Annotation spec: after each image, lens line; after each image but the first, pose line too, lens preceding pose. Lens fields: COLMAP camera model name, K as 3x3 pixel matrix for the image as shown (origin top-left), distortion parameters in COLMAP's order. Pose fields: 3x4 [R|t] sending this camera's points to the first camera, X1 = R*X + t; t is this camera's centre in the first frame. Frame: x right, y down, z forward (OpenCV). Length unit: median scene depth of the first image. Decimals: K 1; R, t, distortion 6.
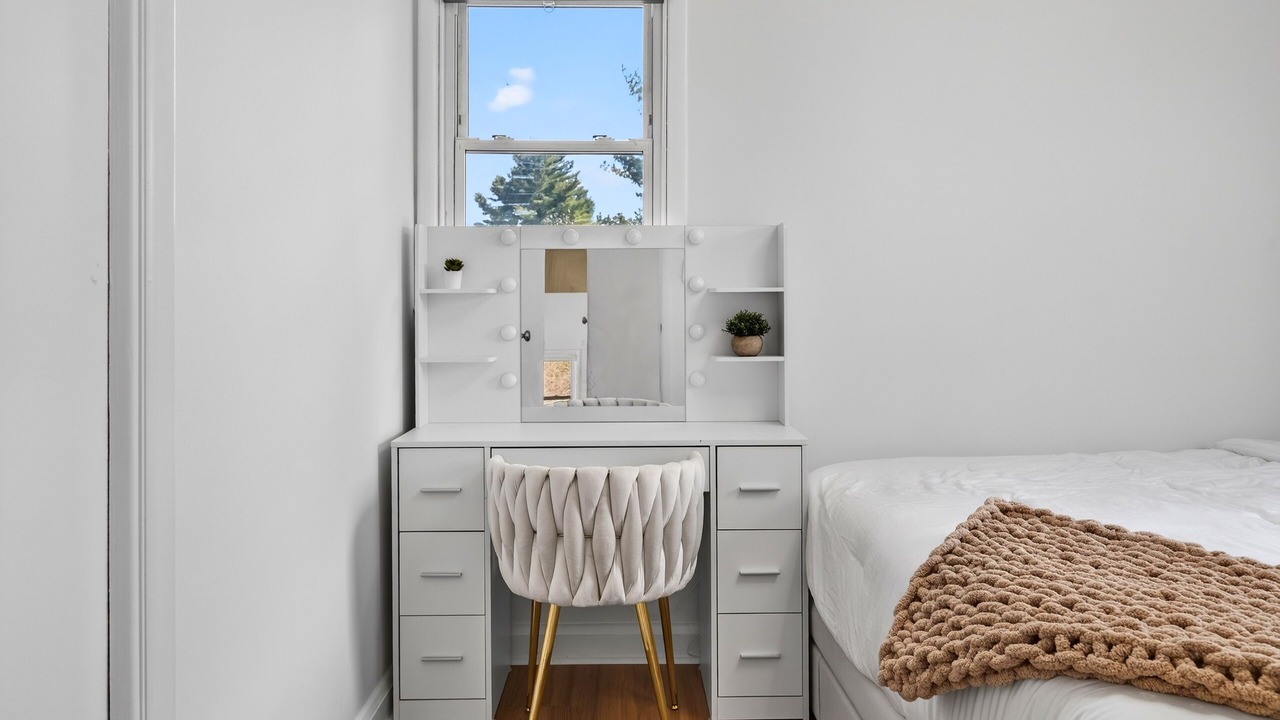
lens RADIAL K [[957.2, 0, 641.3], [0, 957.2, 307.4], [0, 0, 1]] dist [-0.000550, 0.004449]
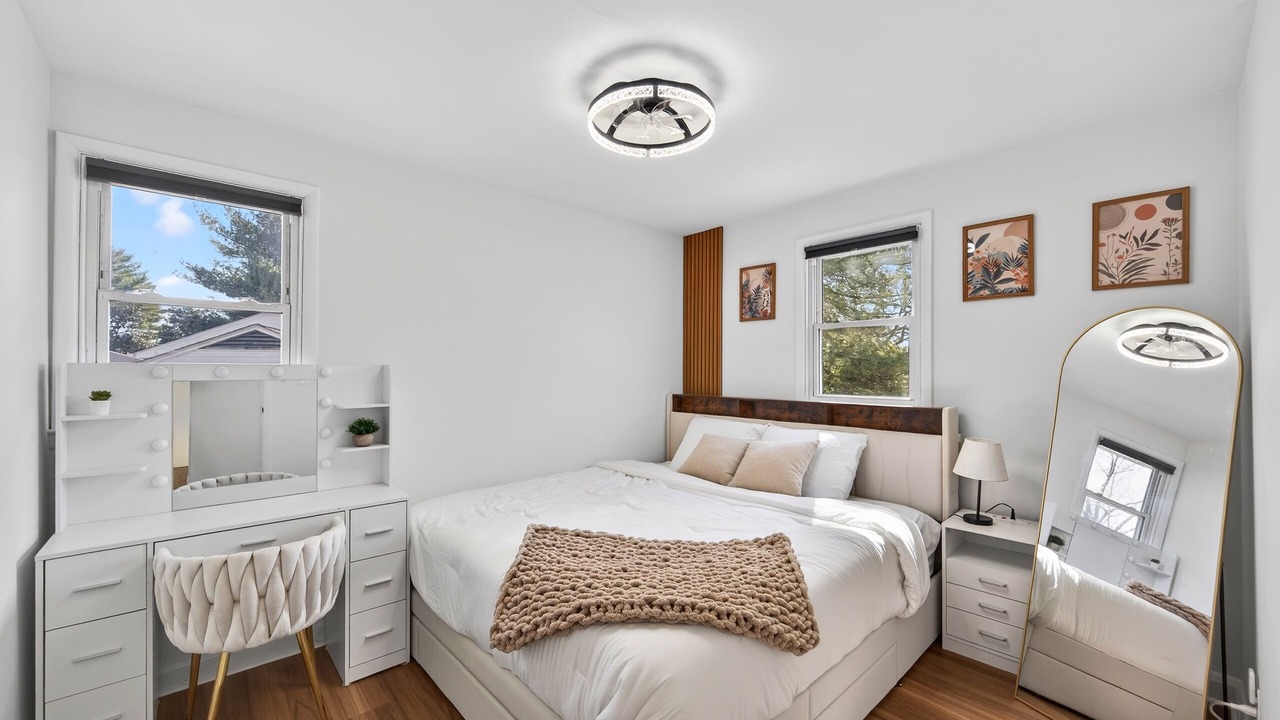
lens RADIAL K [[505.4, 0, 640.8], [0, 505.4, 368.4], [0, 0, 1]] dist [0.002926, 0.000330]
pose [[0.752557, 0.005677, 0.658503, -0.131408], [-0.007238, 0.999974, -0.000349, -0.108954], [-0.658487, -0.004503, 0.752578, 0.054009]]
